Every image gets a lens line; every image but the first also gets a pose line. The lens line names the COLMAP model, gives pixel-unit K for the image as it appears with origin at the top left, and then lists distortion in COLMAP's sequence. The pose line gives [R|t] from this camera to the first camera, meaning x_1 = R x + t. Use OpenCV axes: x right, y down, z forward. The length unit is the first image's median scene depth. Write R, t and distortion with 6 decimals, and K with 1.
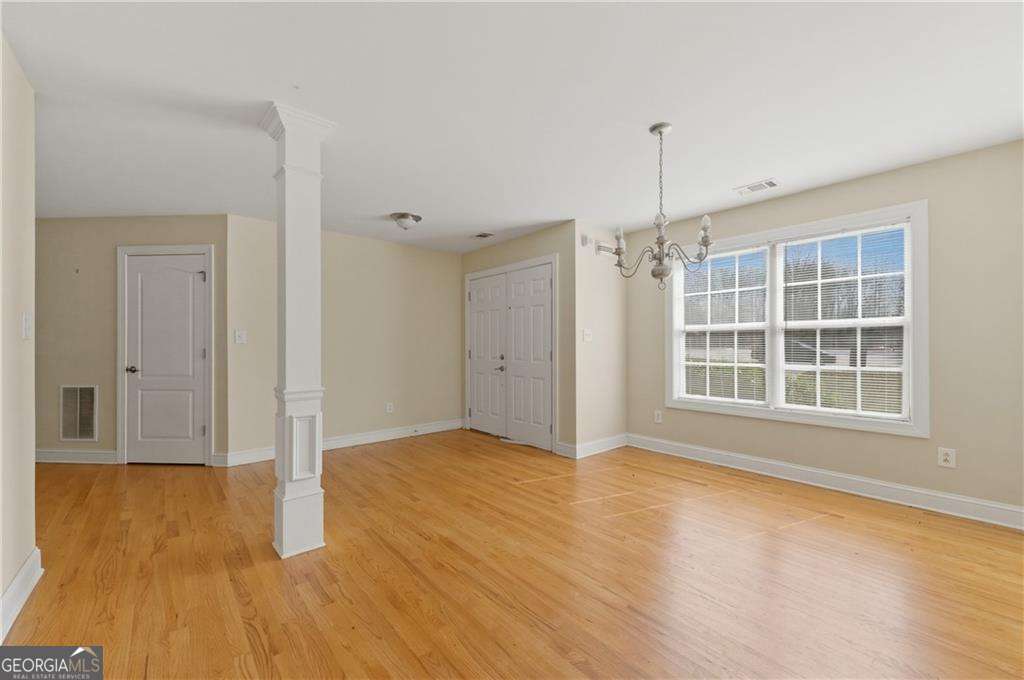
lens RADIAL K [[402.0, 0, 512.0], [0, 402.0, 340.0], [0, 0, 1]] dist [0.000715, -0.000254]
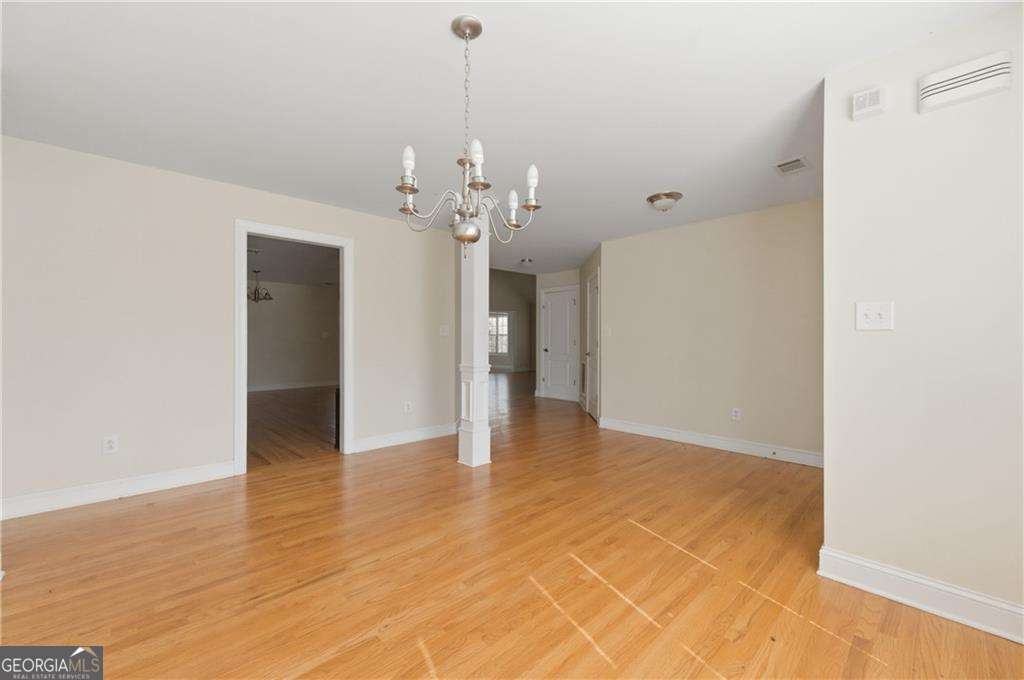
lens RADIAL K [[402.0, 0, 512.0], [0, 402.0, 340.0], [0, 0, 1]] dist [0.000715, -0.000254]
pose [[0.061837, 0.005803, -0.998069, 0.725325], [0.010016, 0.999929, 0.006434, 0.007113], [0.998036, -0.010394, 0.061774, 0.705641]]
